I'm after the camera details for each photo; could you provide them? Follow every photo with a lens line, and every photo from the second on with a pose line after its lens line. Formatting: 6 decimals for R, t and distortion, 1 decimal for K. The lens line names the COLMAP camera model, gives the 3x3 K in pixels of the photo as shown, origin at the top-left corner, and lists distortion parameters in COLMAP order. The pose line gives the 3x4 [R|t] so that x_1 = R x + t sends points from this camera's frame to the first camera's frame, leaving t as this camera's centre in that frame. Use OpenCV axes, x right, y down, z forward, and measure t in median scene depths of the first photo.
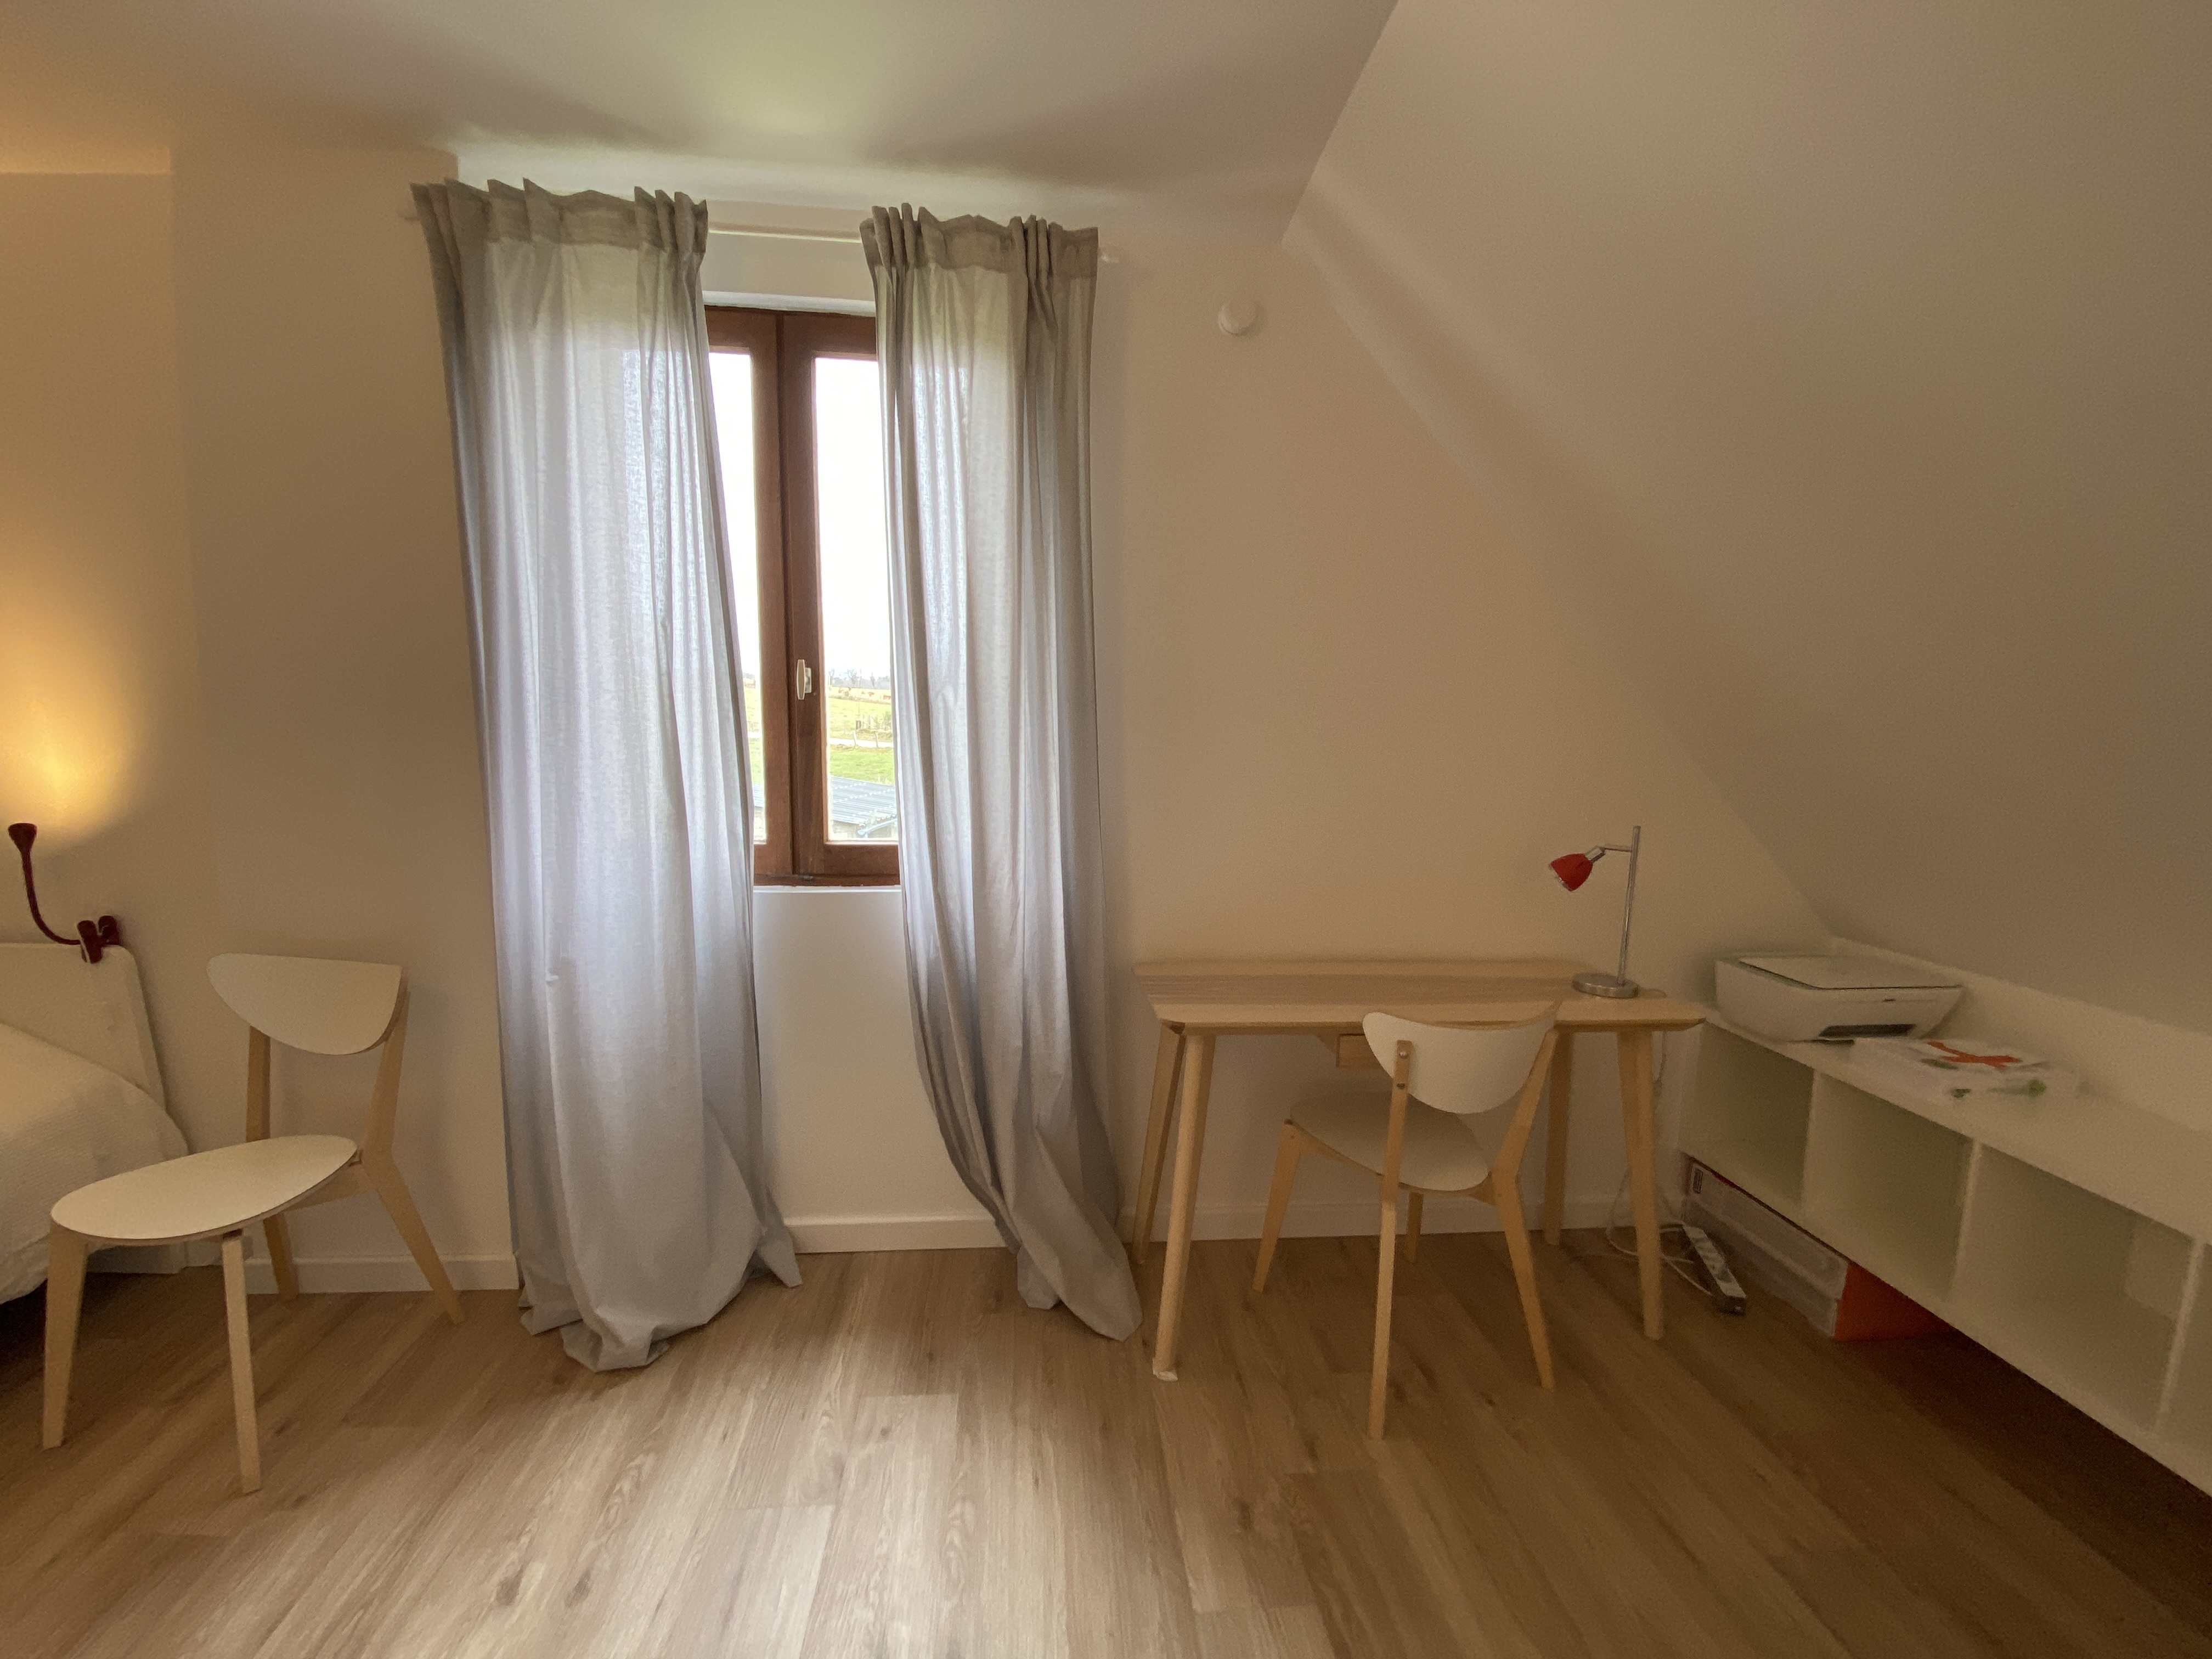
lens RADIAL K [[886.1, 0, 1106.0], [0, 886.1, 829.5], [0, 0, 1]] dist [0.018865, -0.015982]
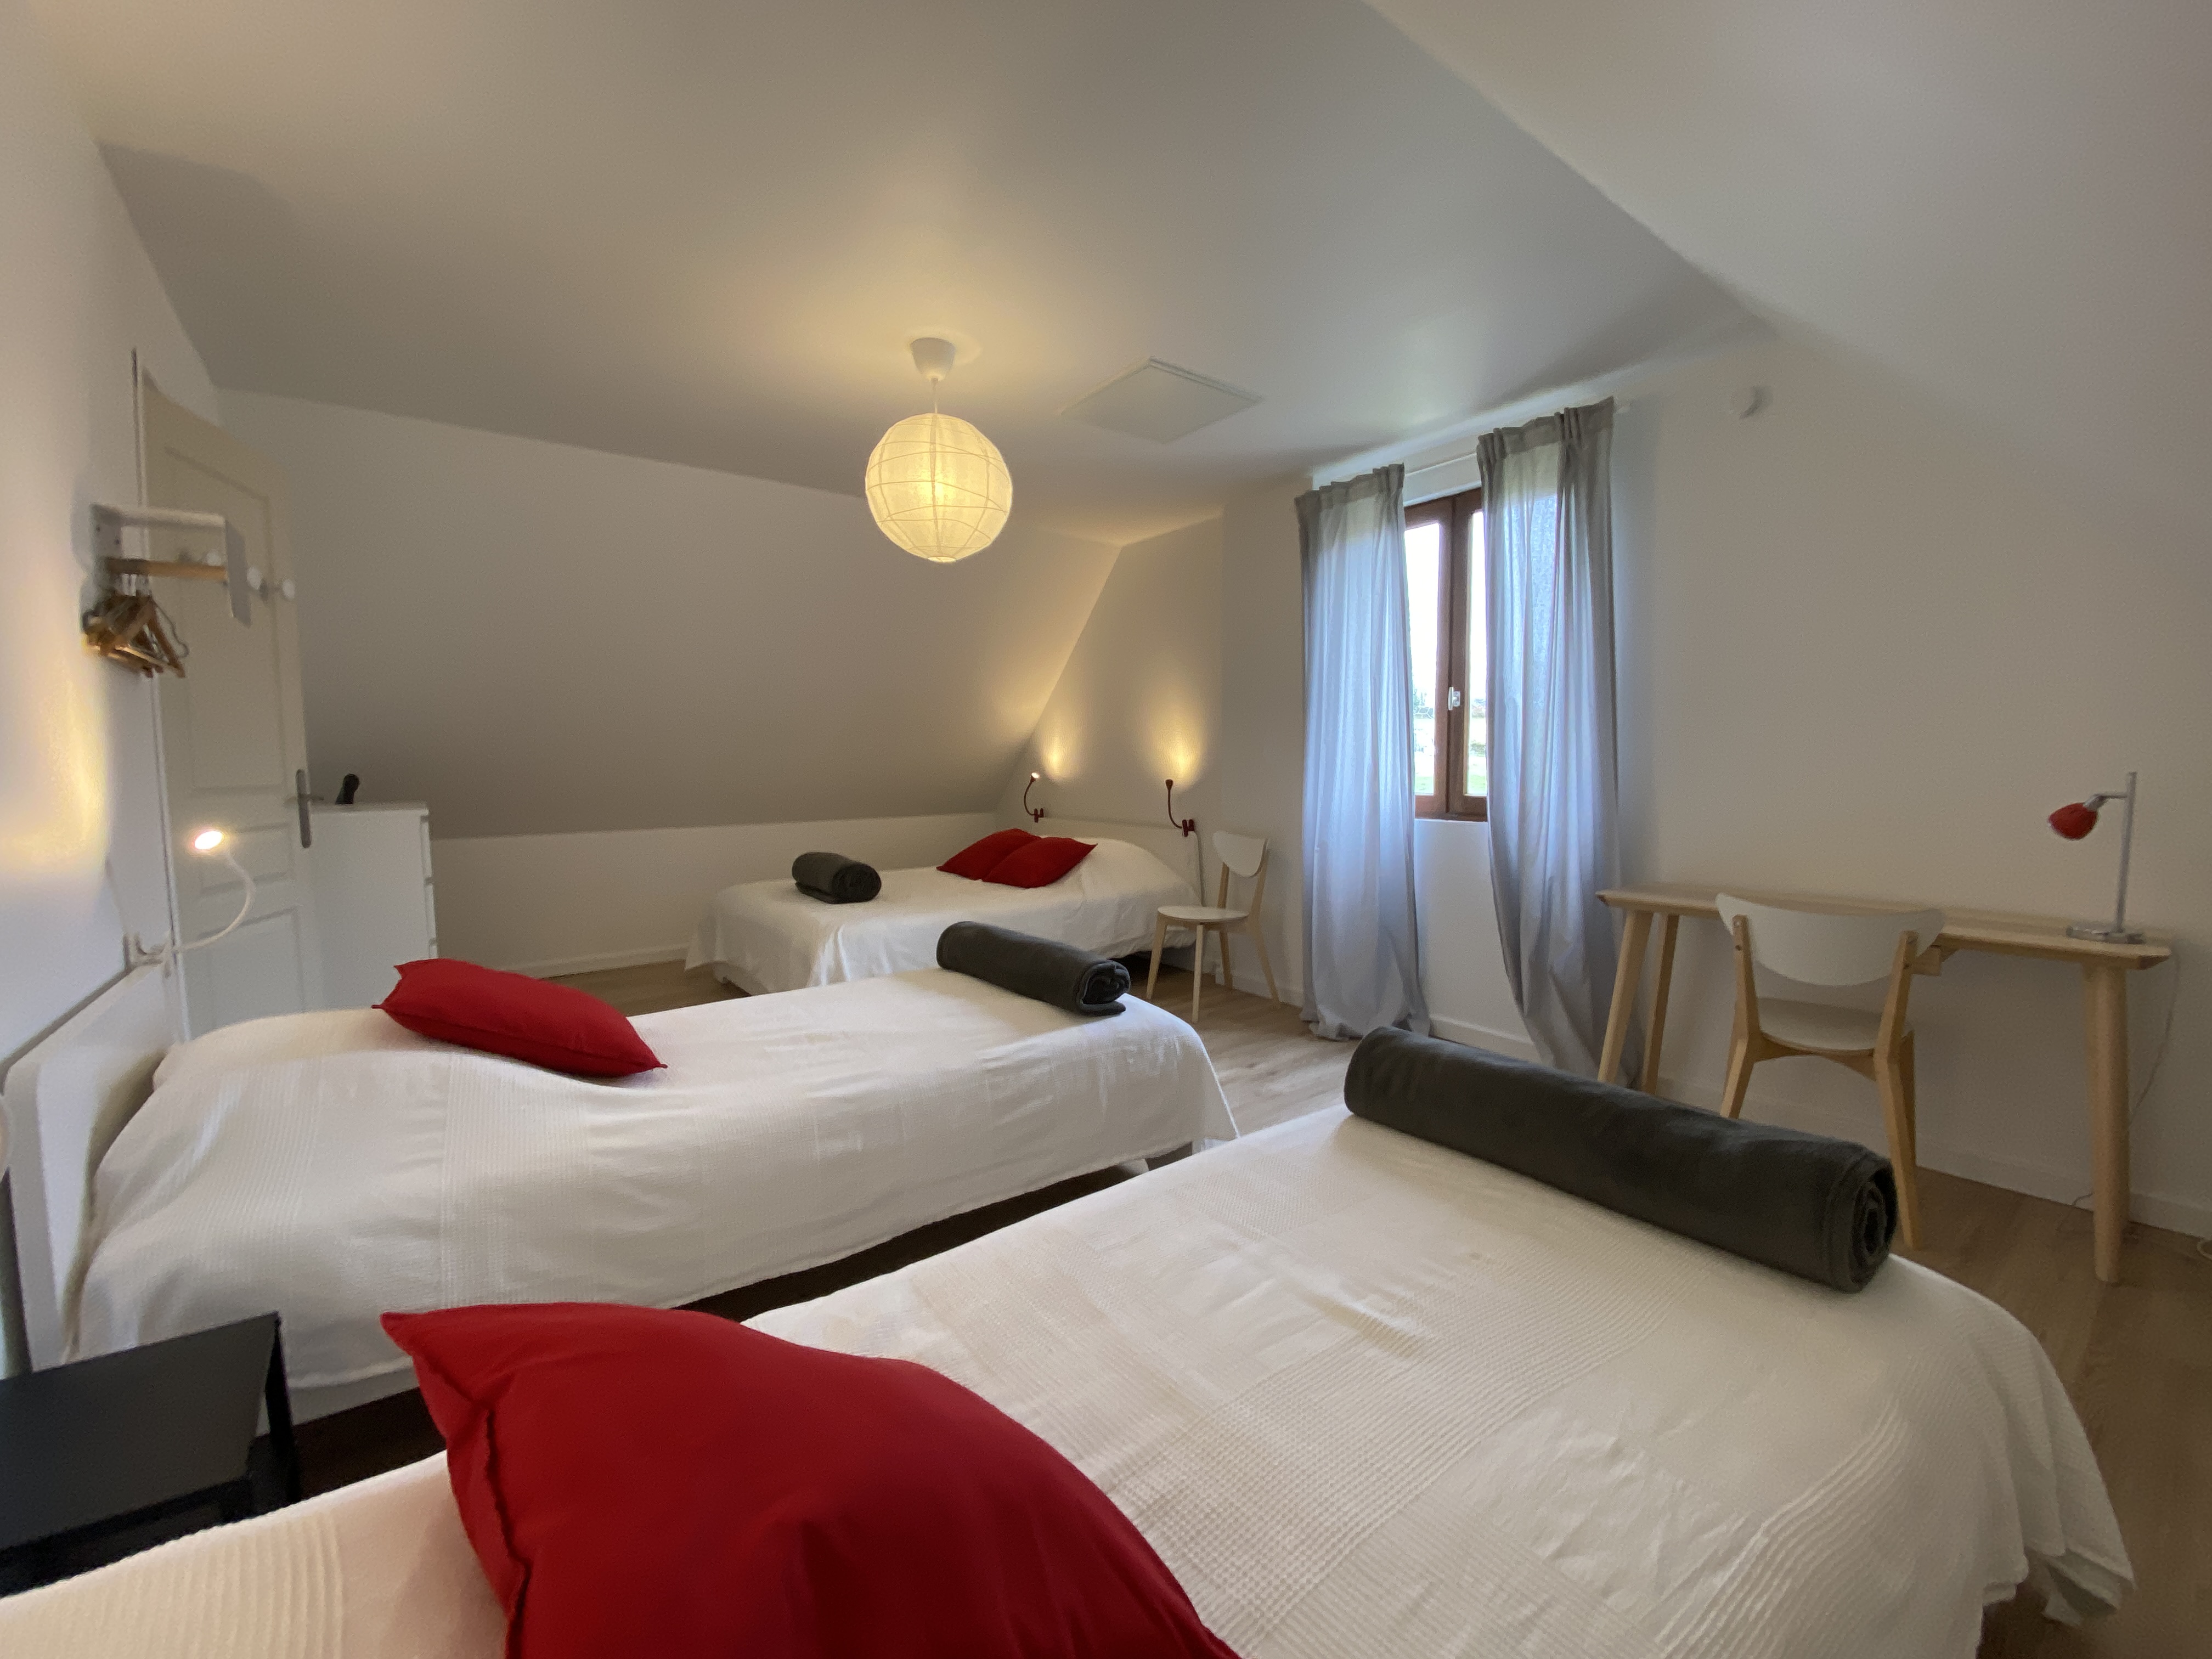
lens RADIAL K [[886.1, 0, 1106.0], [0, 886.1, 829.5], [0, 0, 1]] dist [0.018865, -0.015982]
pose [[0.530833, 0.038020, -0.846623, 0.875871], [-0.081361, 0.996665, -0.006255, 0.170589], [0.843562, 0.072202, 0.532156, -0.535459]]
